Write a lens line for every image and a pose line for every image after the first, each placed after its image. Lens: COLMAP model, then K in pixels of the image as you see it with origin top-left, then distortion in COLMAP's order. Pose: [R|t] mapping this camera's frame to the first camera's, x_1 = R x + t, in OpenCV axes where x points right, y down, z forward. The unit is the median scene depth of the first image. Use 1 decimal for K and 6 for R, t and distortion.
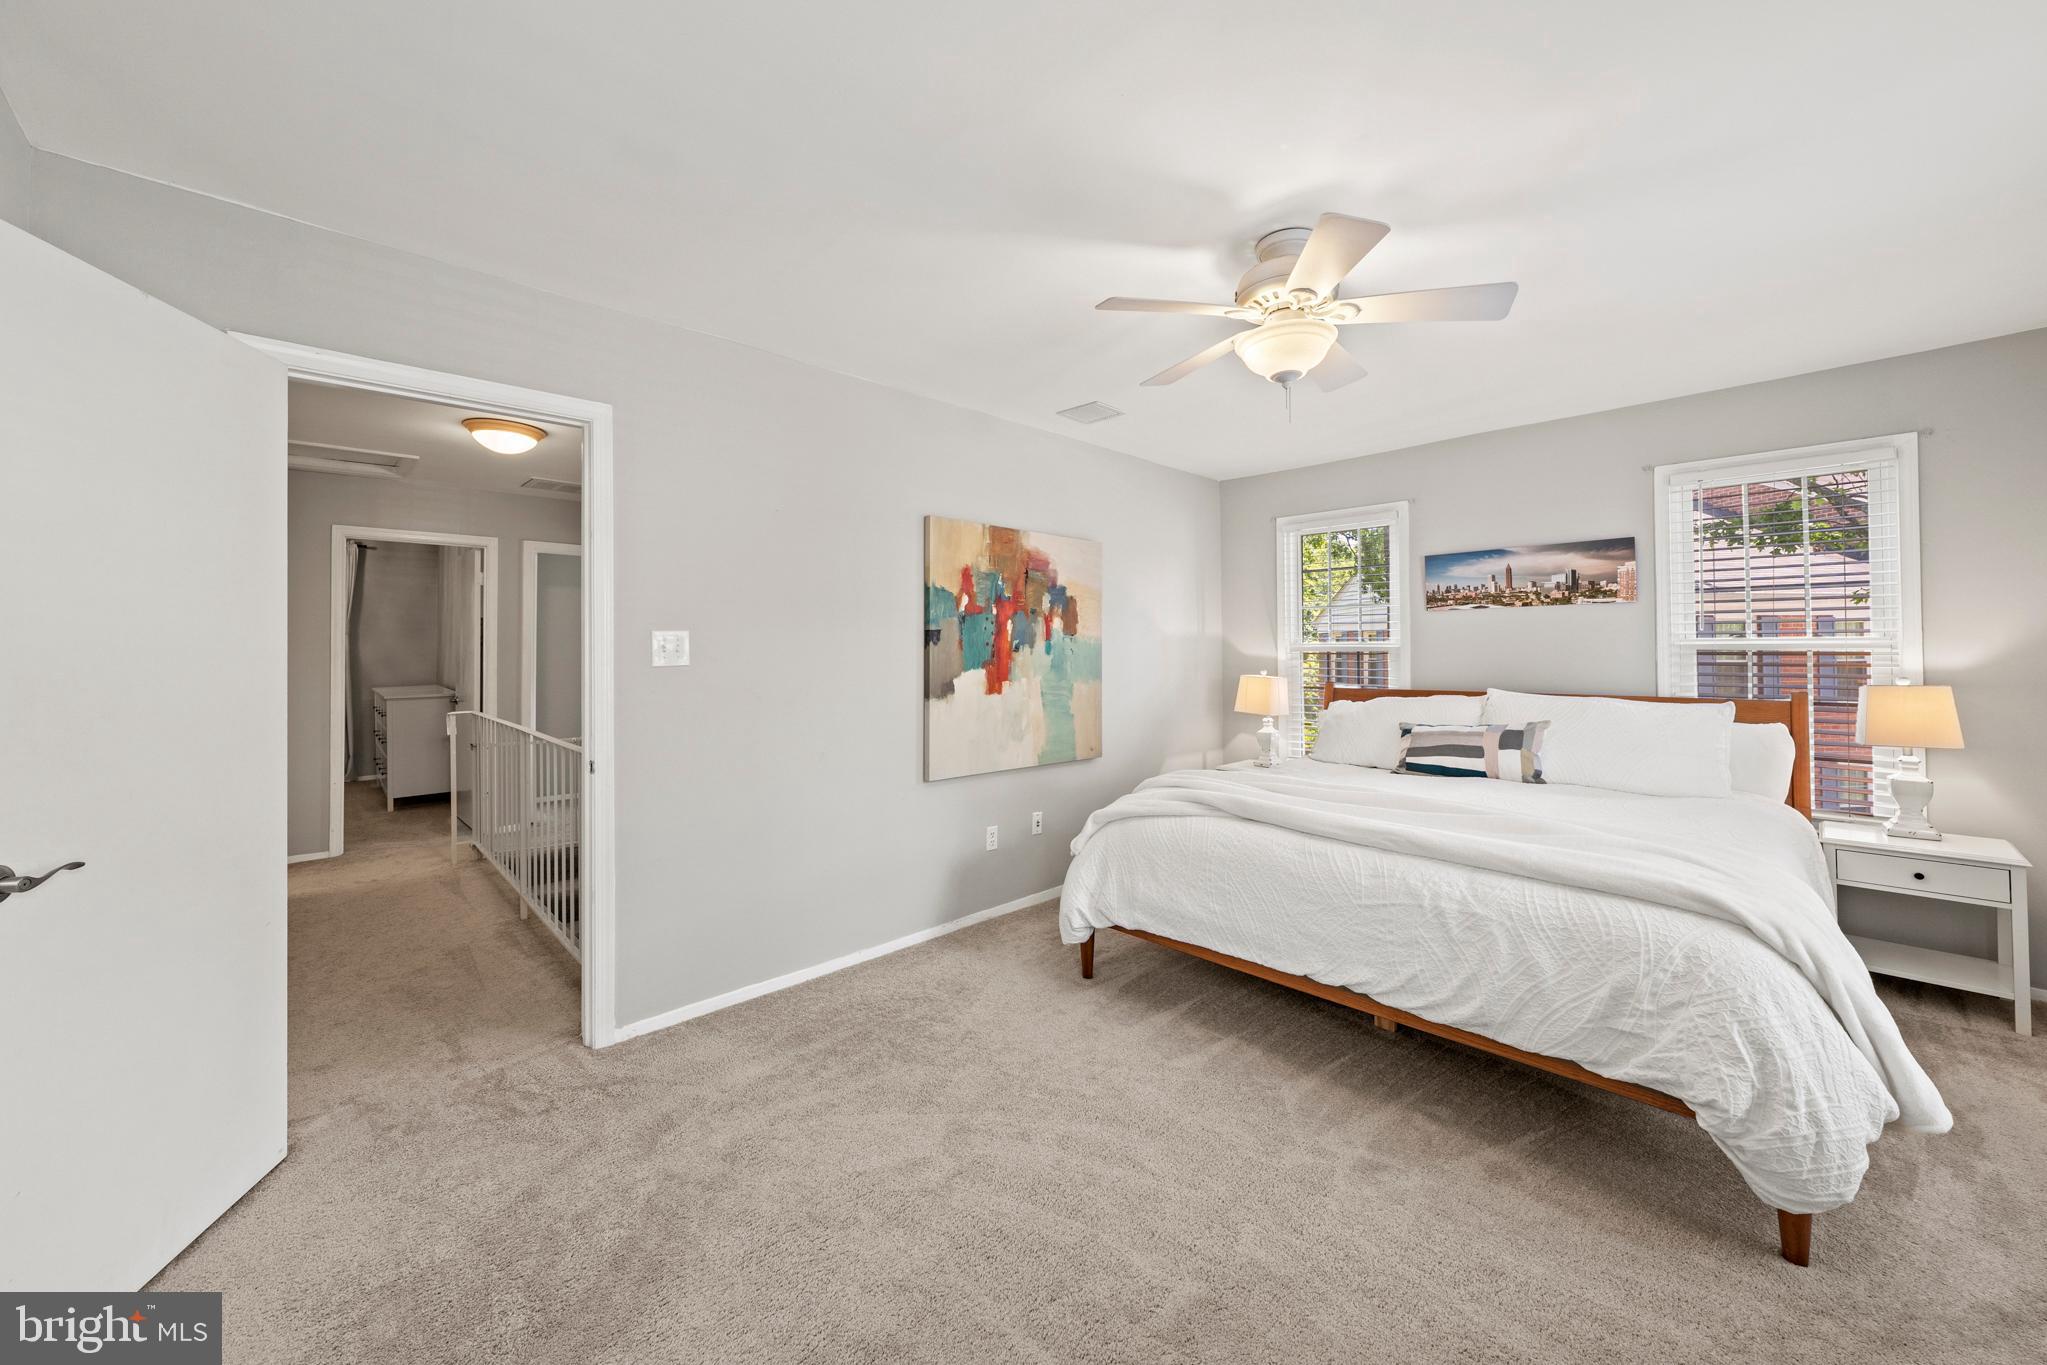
lens RADIAL K [[748.9, 0, 1011.2], [0, 748.9, 645.3], [0, 0, 1]] dist [-0.003099, 0.000185]
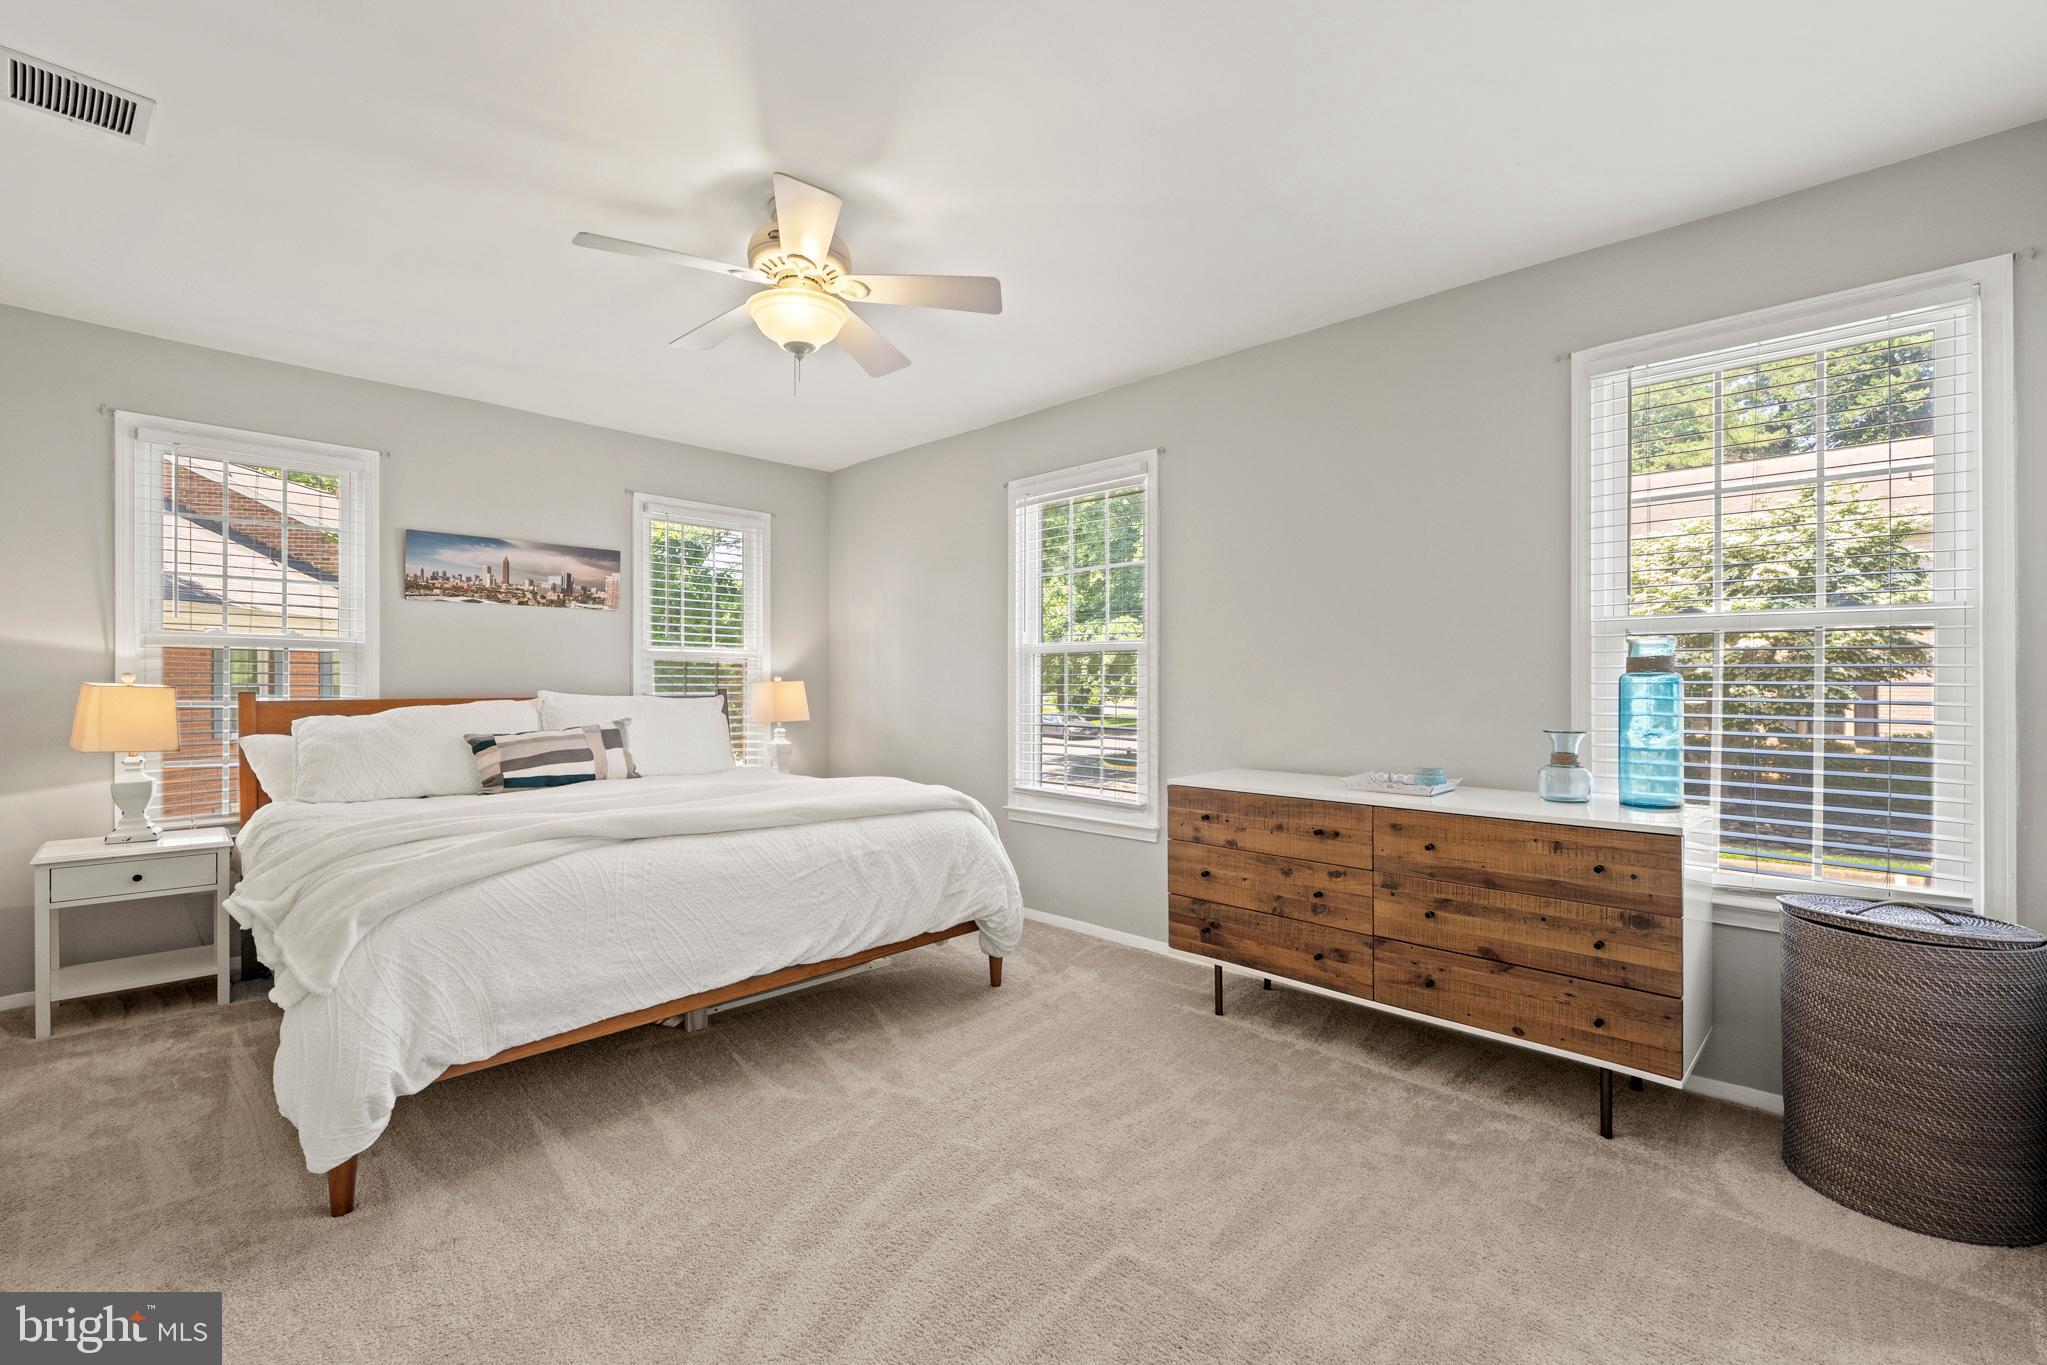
lens RADIAL K [[877.3, 0, 1029.5], [0, 877.3, 690.5], [0, 0, 1]] dist [-0.004366, 0.000149]
pose [[-0.041250, -0.004474, 0.999139, -0.459276], [-0.011206, 0.999929, 0.004015, 0.045646], [-0.999086, -0.011031, -0.041297, 0.439786]]
